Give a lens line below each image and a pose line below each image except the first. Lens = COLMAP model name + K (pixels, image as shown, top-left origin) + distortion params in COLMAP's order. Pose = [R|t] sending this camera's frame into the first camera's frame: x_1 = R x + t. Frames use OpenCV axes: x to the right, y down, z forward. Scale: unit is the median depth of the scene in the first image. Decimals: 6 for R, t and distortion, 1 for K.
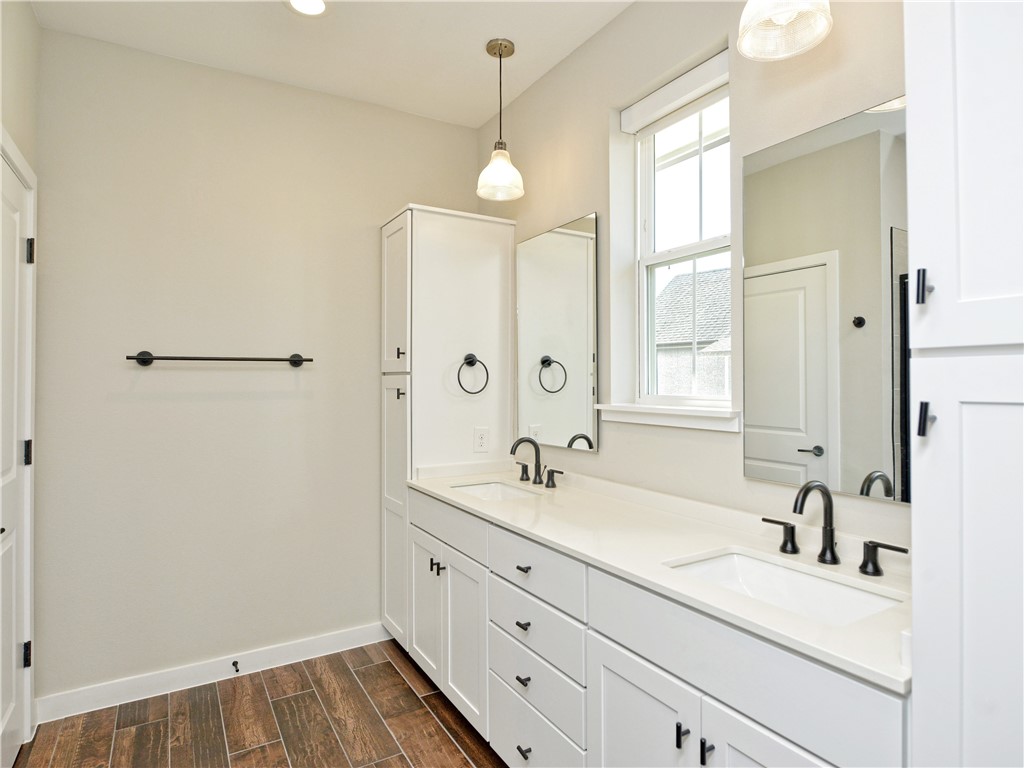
lens RADIAL K [[557.7, 0, 509.4], [0, 557.7, 378.1], [0, 0, 1]] dist [-0.002260, -0.000114]
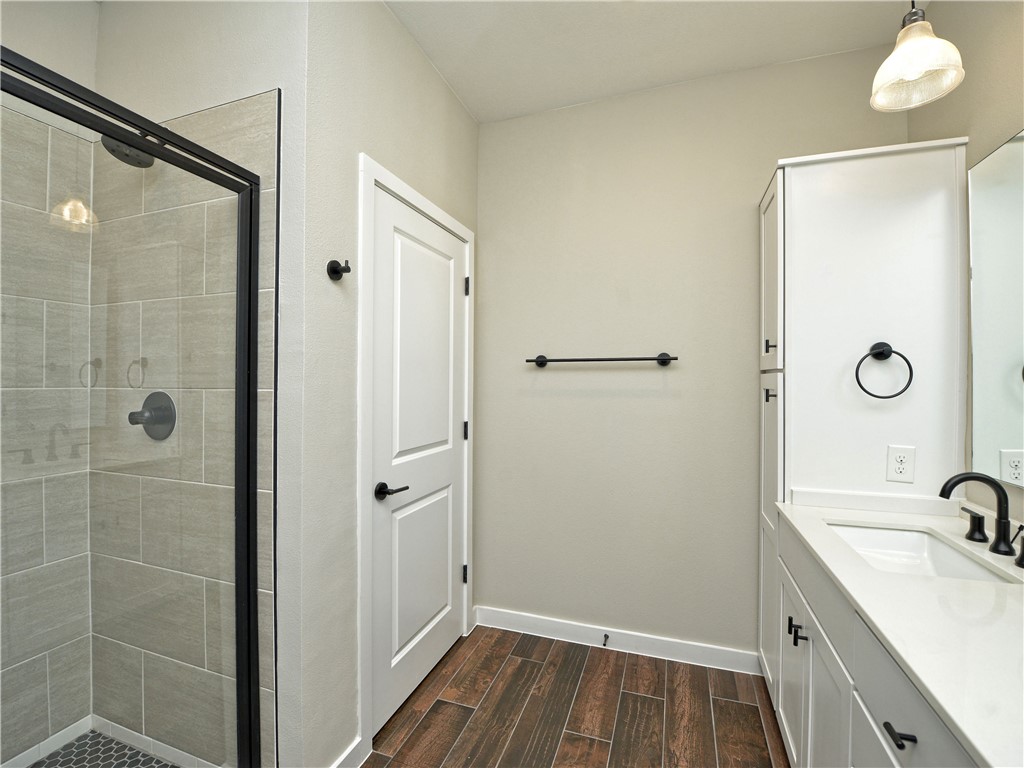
lens RADIAL K [[457.2, 0, 511.4], [0, 457.2, 380.2], [0, 0, 1]] dist [-0.010697, -0.004514]
pose [[0.652086, 0.002871, -0.758140, 0.070206], [0.002600, 0.999978, 0.006023, 0.000240], [0.758141, -0.005899, 0.652064, 0.291840]]
